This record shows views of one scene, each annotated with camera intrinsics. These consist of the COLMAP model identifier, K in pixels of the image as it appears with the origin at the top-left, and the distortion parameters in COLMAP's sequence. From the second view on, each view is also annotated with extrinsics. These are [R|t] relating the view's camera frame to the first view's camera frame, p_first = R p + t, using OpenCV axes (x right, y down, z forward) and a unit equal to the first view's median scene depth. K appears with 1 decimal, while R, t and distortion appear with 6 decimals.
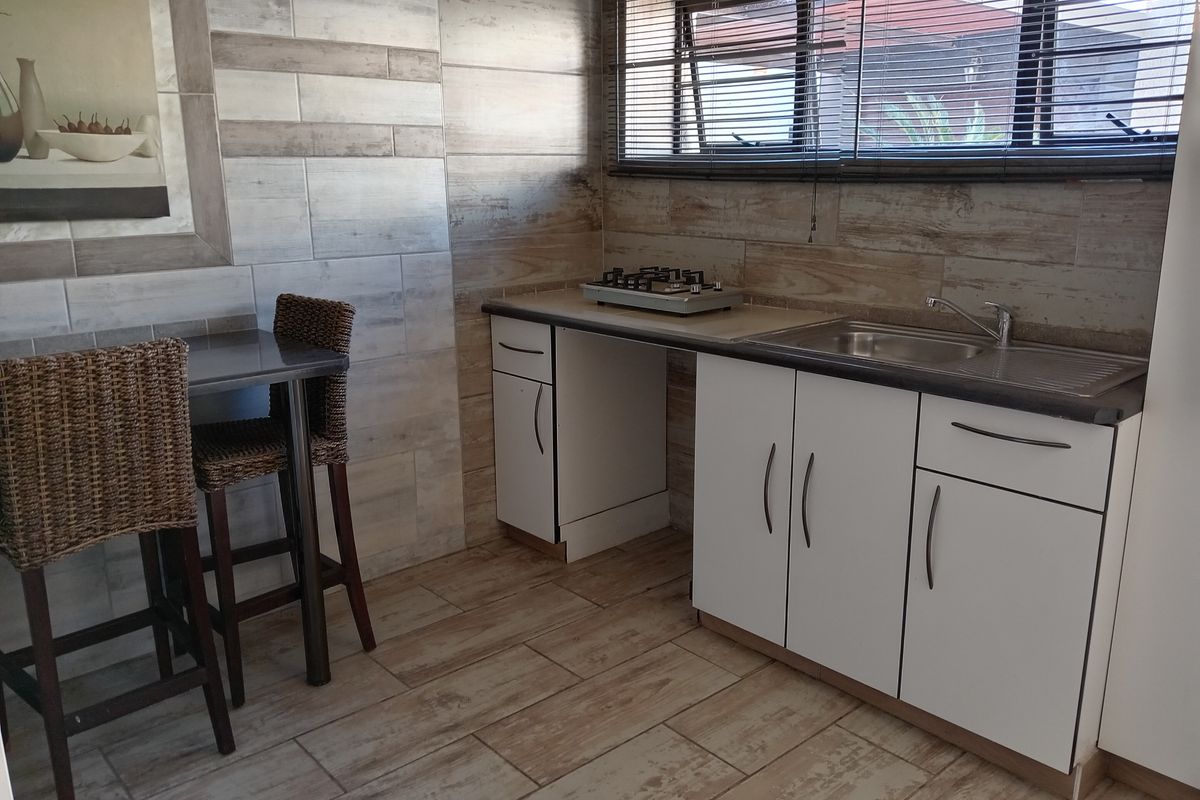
lens RADIAL K [[937.6, 0, 598.0], [0, 937.6, 403.4], [0, 0, 1]] dist [0.002067, -0.023905]
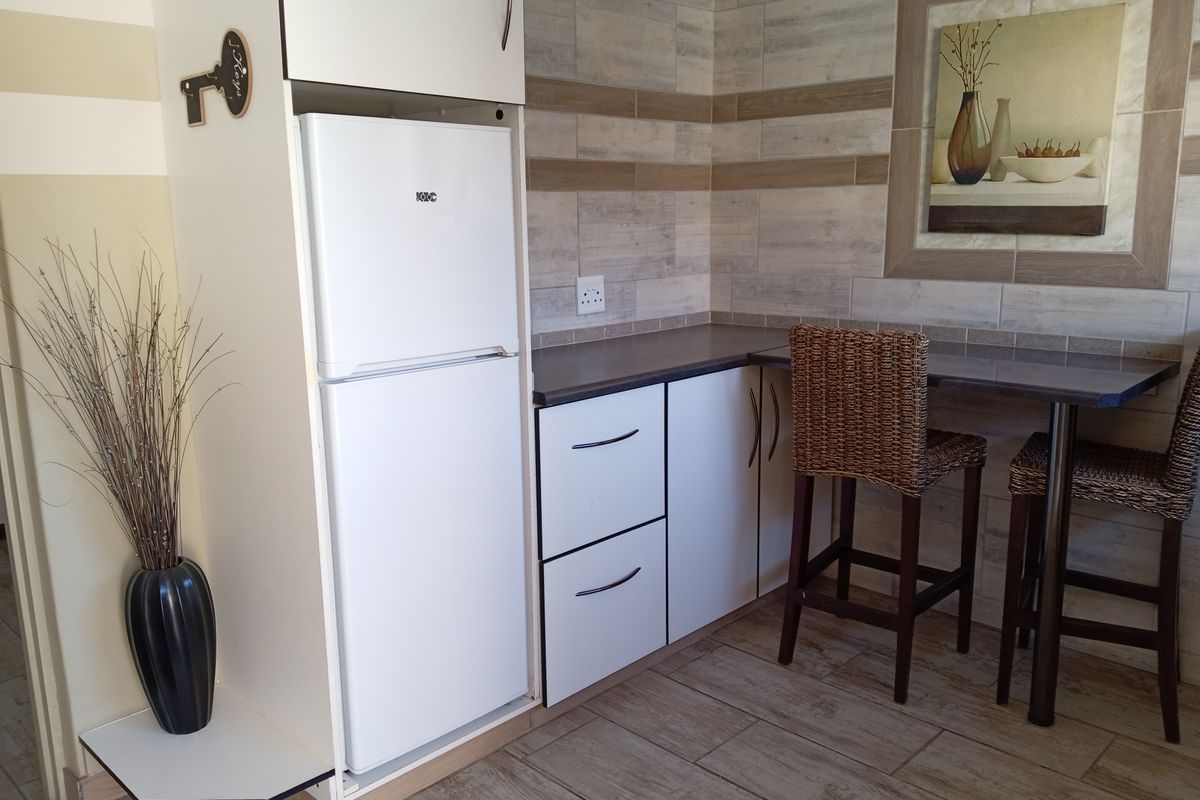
lens RADIAL K [[937.6, 0, 601.6], [0, 937.6, 403.9], [0, 0, 1]] dist [0.002067, -0.023905]
pose [[0.071506, 0.209965, -0.975091, 0.560758], [-0.230641, 0.954579, 0.188635, -0.093862], [0.970408, 0.211407, 0.116684, 0.406372]]
